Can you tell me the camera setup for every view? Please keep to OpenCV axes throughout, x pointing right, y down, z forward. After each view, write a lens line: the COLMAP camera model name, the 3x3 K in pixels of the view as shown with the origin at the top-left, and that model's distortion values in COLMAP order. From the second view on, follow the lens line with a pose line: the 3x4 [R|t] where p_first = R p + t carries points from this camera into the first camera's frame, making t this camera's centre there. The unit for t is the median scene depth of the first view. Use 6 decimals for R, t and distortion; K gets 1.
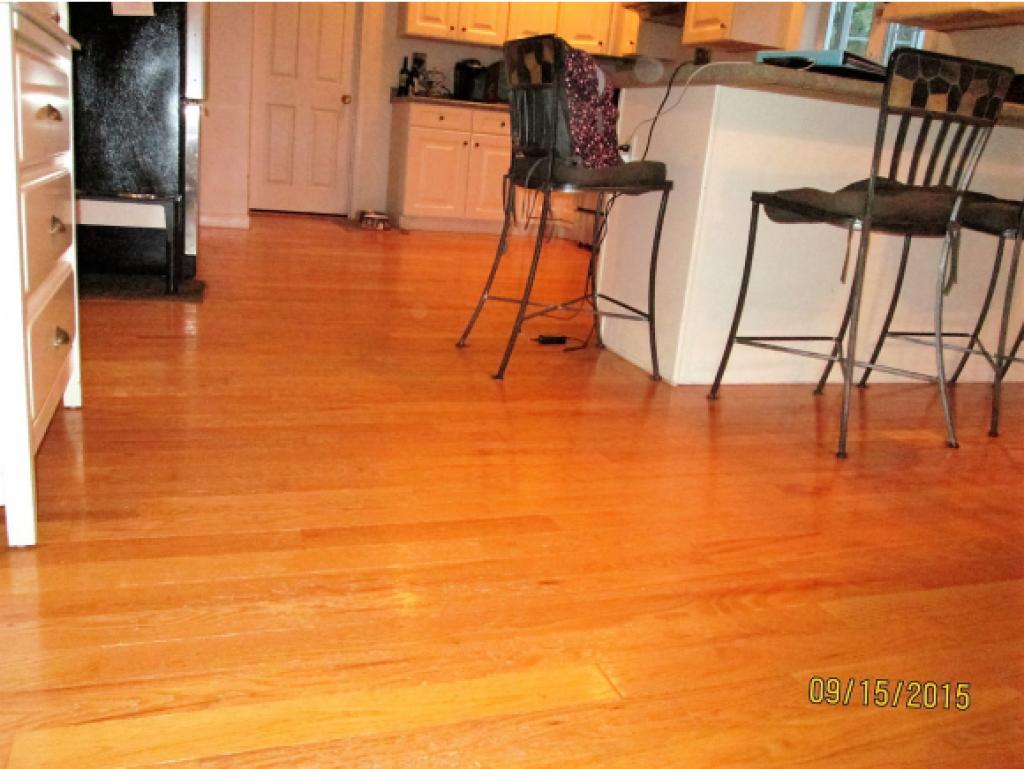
lens RADIAL K [[852.5, 0, 510.6], [0, 852.5, 382.7], [0, 0, 1]] dist [-0.052900, -0.012795]
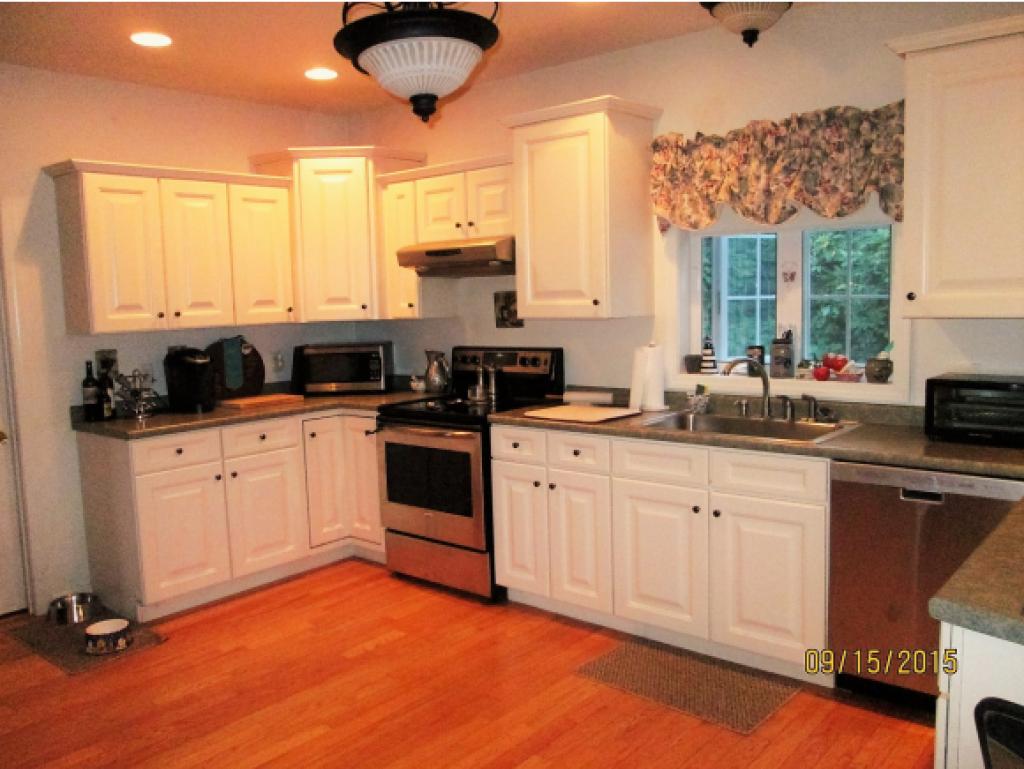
lens RADIAL K [[852.5, 0, 511.0], [0, 852.5, 387.8], [0, 0, 1]] dist [-0.052900, -0.012795]
pose [[0.863983, -0.171244, 0.473507, -0.155252], [0.241318, 0.966179, -0.090900, -0.226274], [-0.441927, 0.192802, 0.876087, 0.275748]]
